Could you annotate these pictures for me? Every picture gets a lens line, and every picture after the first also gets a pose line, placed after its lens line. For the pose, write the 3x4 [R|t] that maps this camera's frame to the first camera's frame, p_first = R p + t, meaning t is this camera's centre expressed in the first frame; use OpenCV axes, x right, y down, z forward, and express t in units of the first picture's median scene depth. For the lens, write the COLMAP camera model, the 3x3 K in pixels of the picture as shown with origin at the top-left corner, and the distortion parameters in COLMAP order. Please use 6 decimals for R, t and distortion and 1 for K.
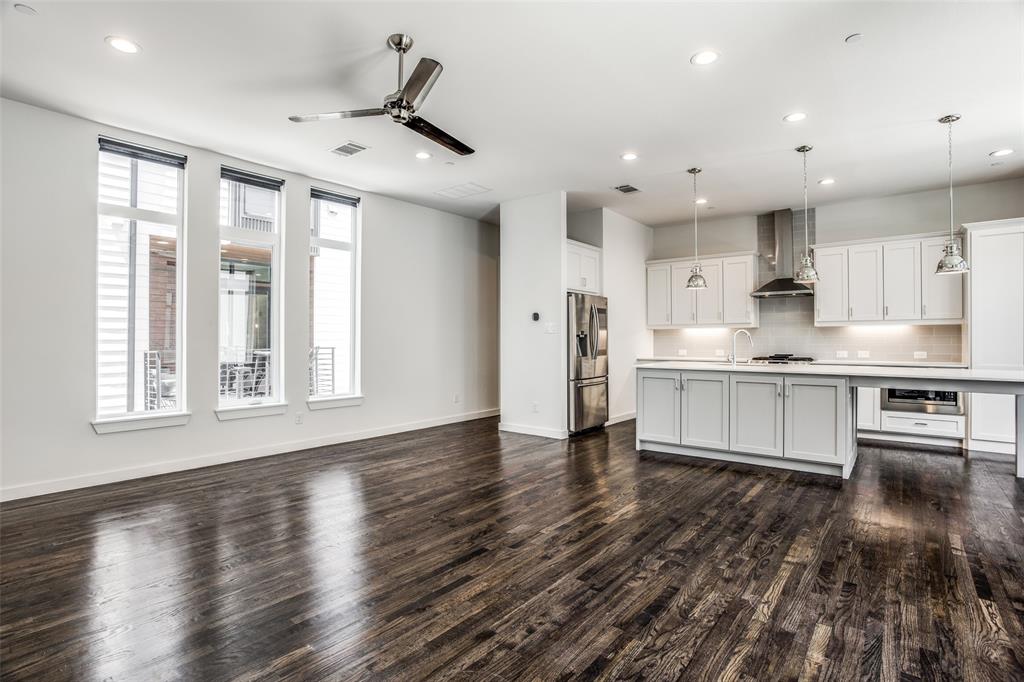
lens RADIAL K [[500.5, 0, 524.1], [0, 500.5, 336.6], [0, 0, 1]] dist [-0.000941, 0.000775]
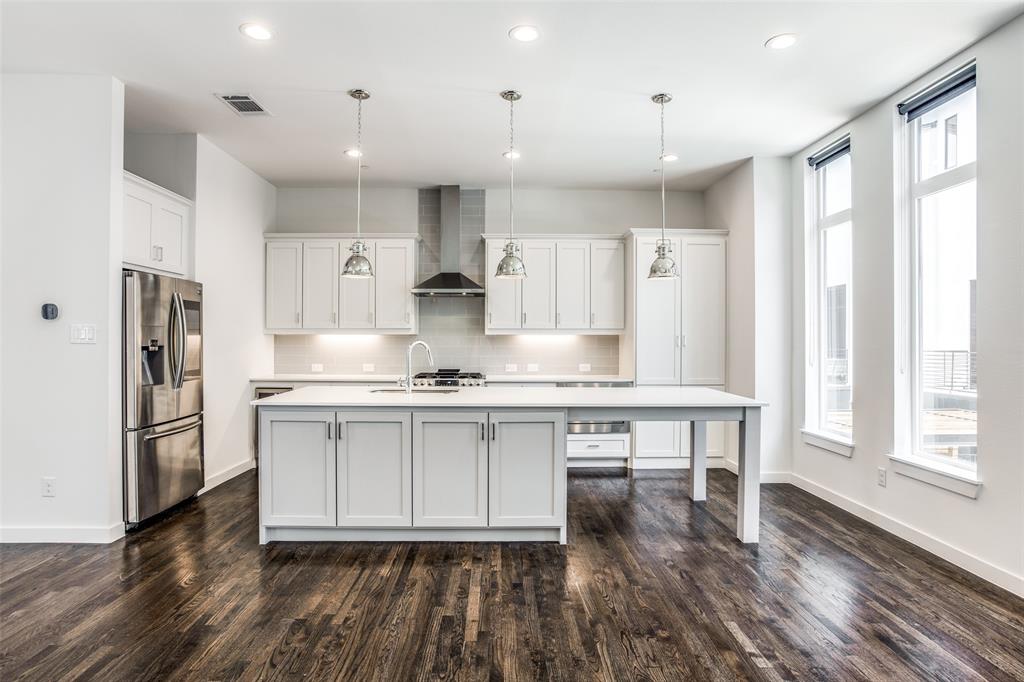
lens RADIAL K [[562.4, 0, 510.3], [0, 562.4, 338.9], [0, 0, 1]] dist [-0.064198, 0.034980]
pose [[0.773490, 0.002745, 0.633803, 0.033829], [-0.006769, 0.999969, 0.003929, -0.017260], [-0.633772, -0.007329, 0.773485, 0.268024]]
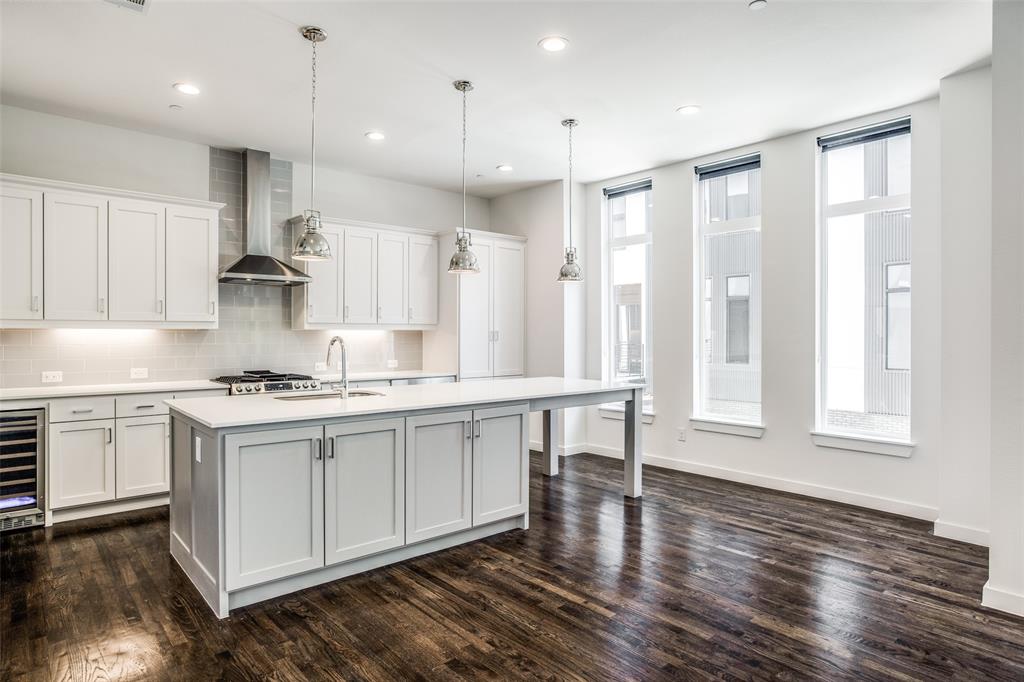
lens RADIAL K [[587.9, 0, 478.3], [0, 587.9, 337.2], [0, 0, 1]] dist [-0.061113, 0.034055]
pose [[0.197467, -0.004308, 0.980300, -0.182970], [-0.006683, 0.999961, 0.005740, -0.015818], [-0.980287, -0.007685, 0.197431, 0.590106]]
